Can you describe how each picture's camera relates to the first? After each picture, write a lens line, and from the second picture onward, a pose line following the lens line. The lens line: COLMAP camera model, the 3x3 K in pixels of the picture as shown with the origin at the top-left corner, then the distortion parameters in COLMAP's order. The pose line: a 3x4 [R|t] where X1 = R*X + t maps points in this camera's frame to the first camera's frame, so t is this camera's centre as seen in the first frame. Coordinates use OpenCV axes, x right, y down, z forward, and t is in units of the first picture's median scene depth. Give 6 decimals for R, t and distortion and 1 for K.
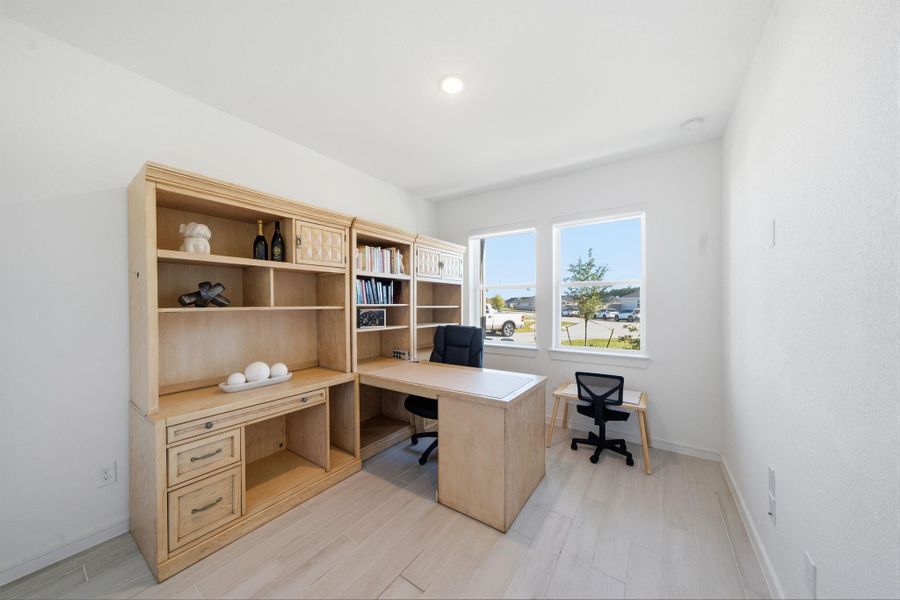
lens RADIAL K [[304.2, 0, 445.3], [0, 304.2, 303.1], [0, 0, 1]] dist [-0.005120, 0.002521]
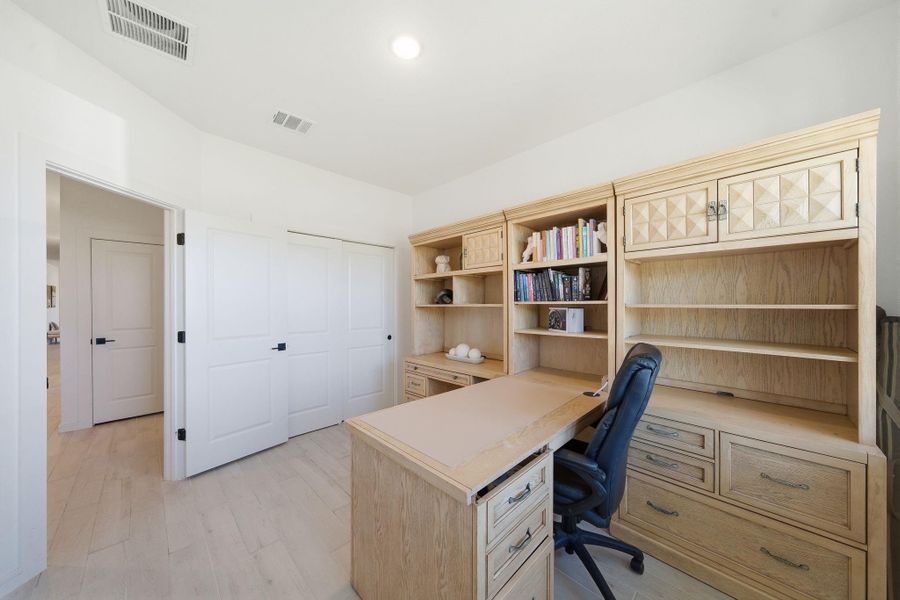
lens RADIAL K [[304.2, 0, 445.8], [0, 304.2, 302.3], [0, 0, 1]] dist [-0.005120, 0.002521]
pose [[-0.160478, 0.009761, -0.986991, 0.585349], [0.015315, 0.999855, 0.007398, -0.005197], [0.986921, -0.013929, -0.160605, 0.857190]]
